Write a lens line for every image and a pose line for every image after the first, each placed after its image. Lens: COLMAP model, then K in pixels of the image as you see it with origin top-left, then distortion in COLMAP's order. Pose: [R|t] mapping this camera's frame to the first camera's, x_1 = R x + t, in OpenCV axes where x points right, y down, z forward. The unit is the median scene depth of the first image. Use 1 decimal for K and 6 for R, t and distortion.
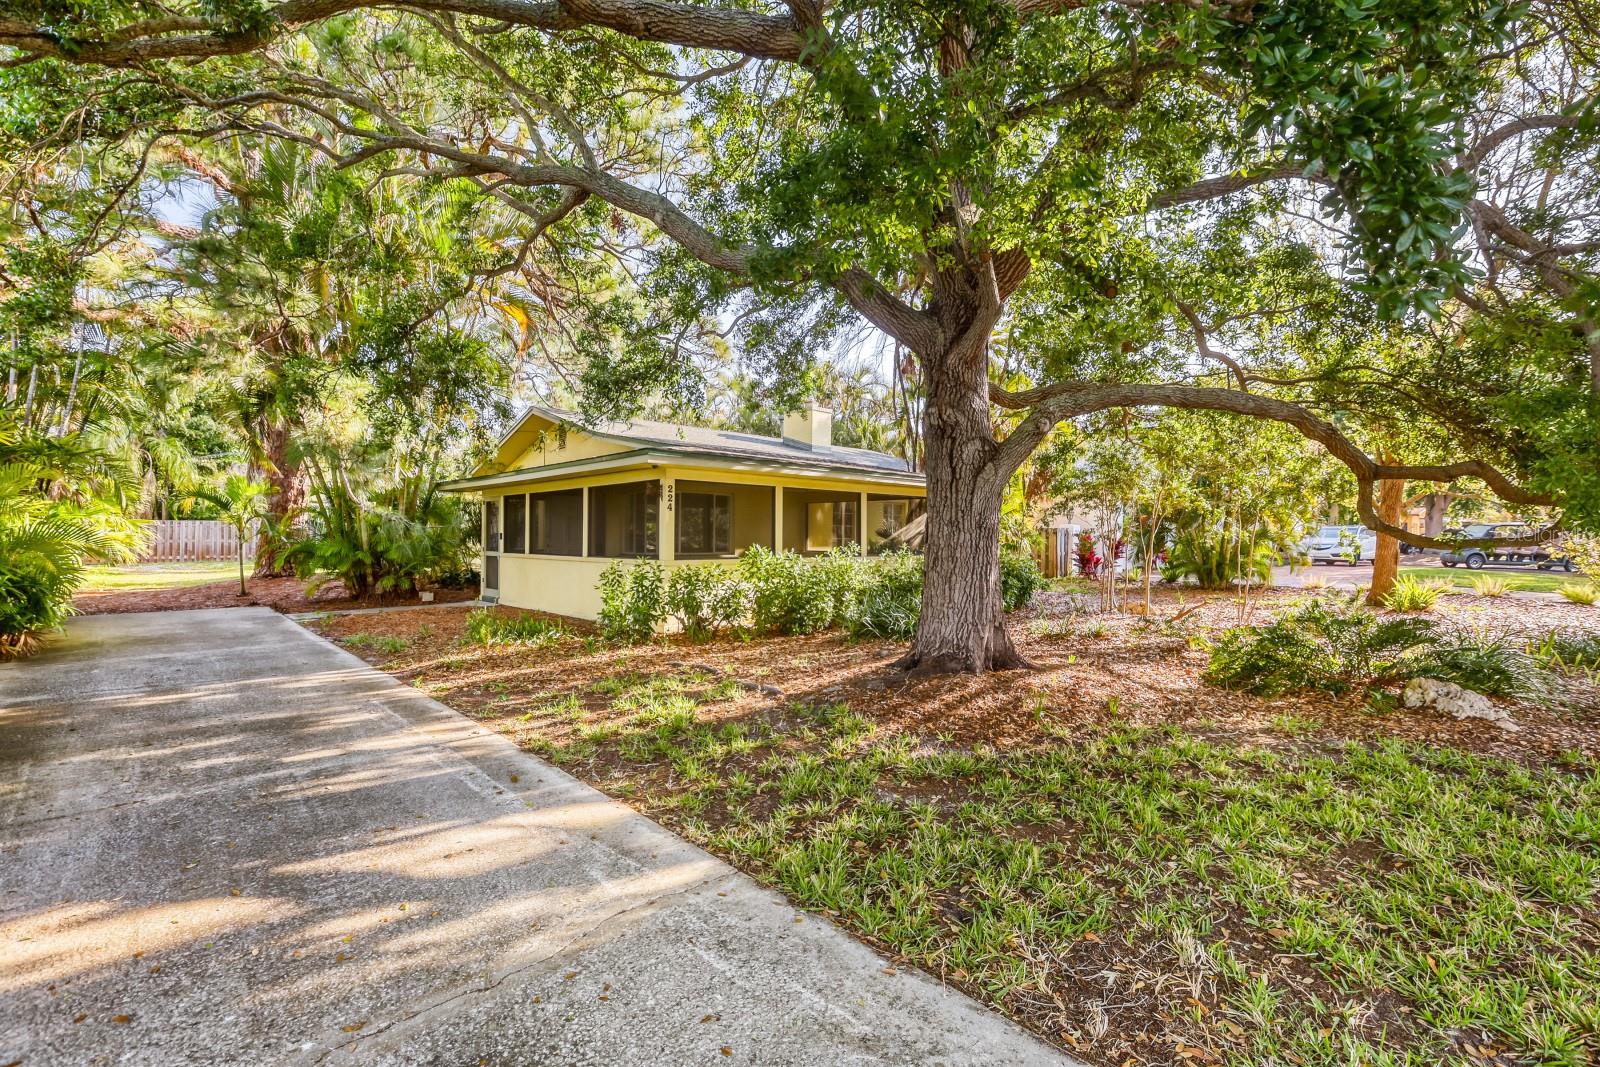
lens RADIAL K [[742.6, 0, 800.3], [0, 742.6, 534.9], [0, 0, 1]] dist [0.000160, 0.000030]
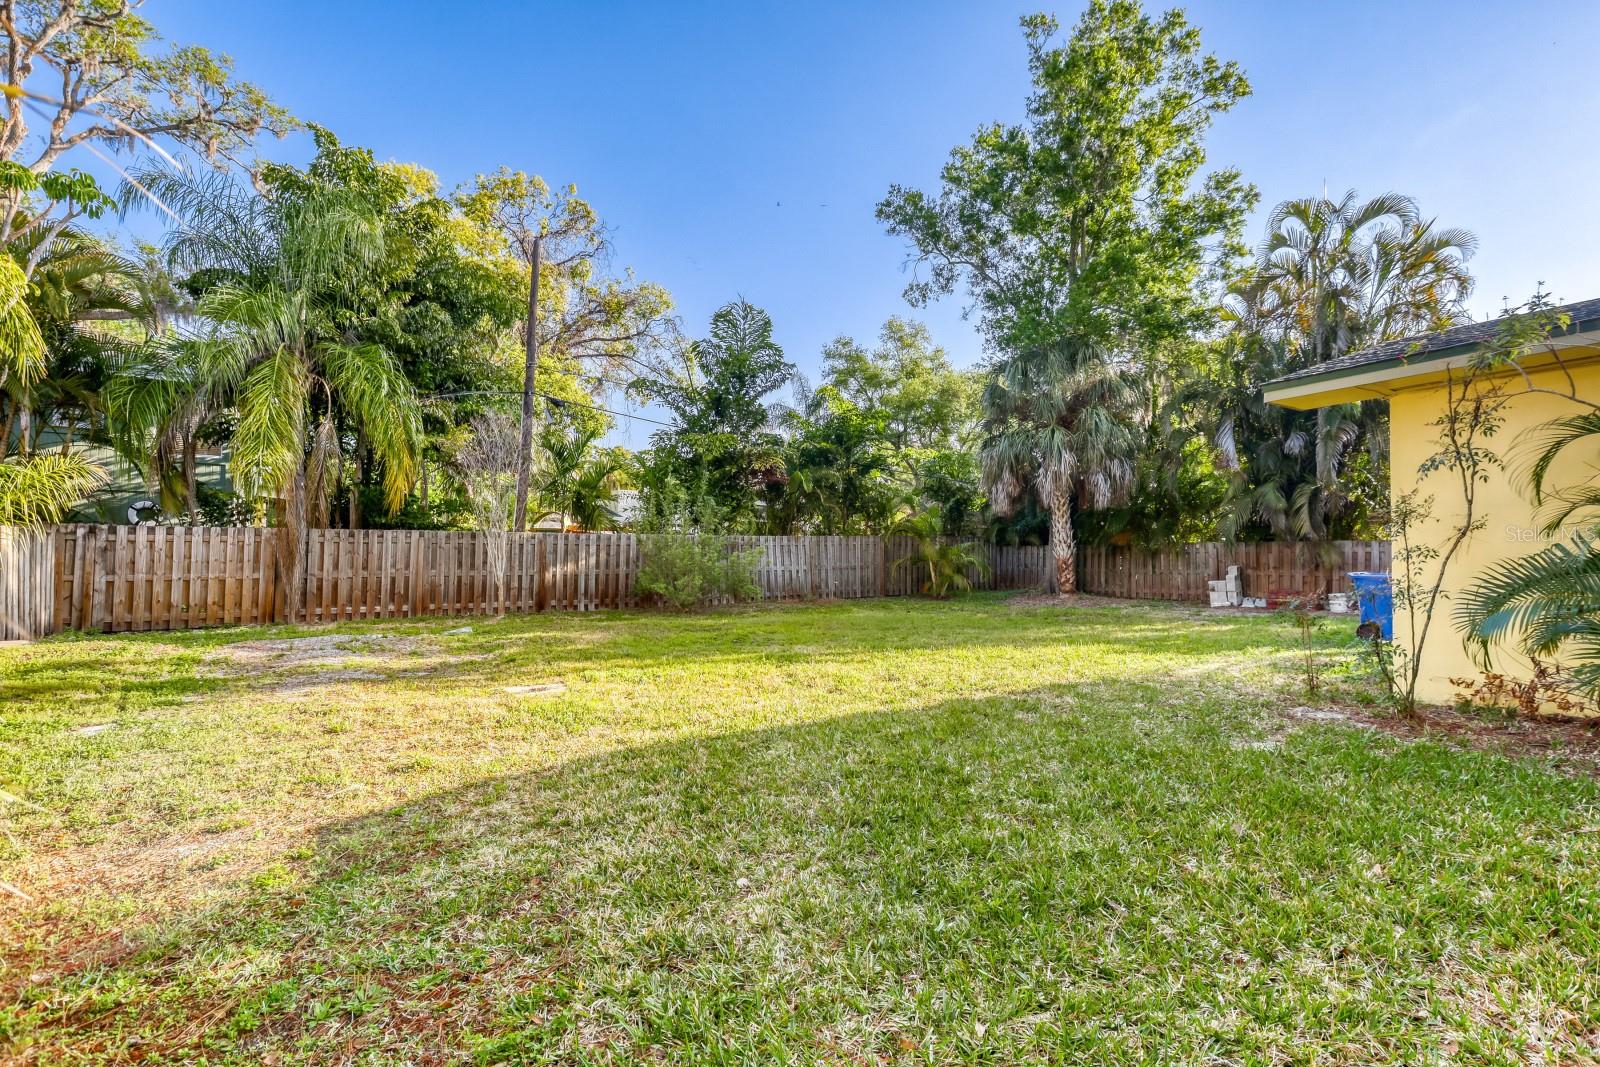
lens RADIAL K [[742.6, 0, 799.9], [0, 742.6, 537.4], [0, 0, 1]] dist [0.000160, 0.000030]
pose [[0.984331, -0.004545, -0.176271, -0.495903], [-0.001391, 0.999437, -0.033535, 0.000770], [0.176324, 0.033255, 0.983770, 0.588942]]
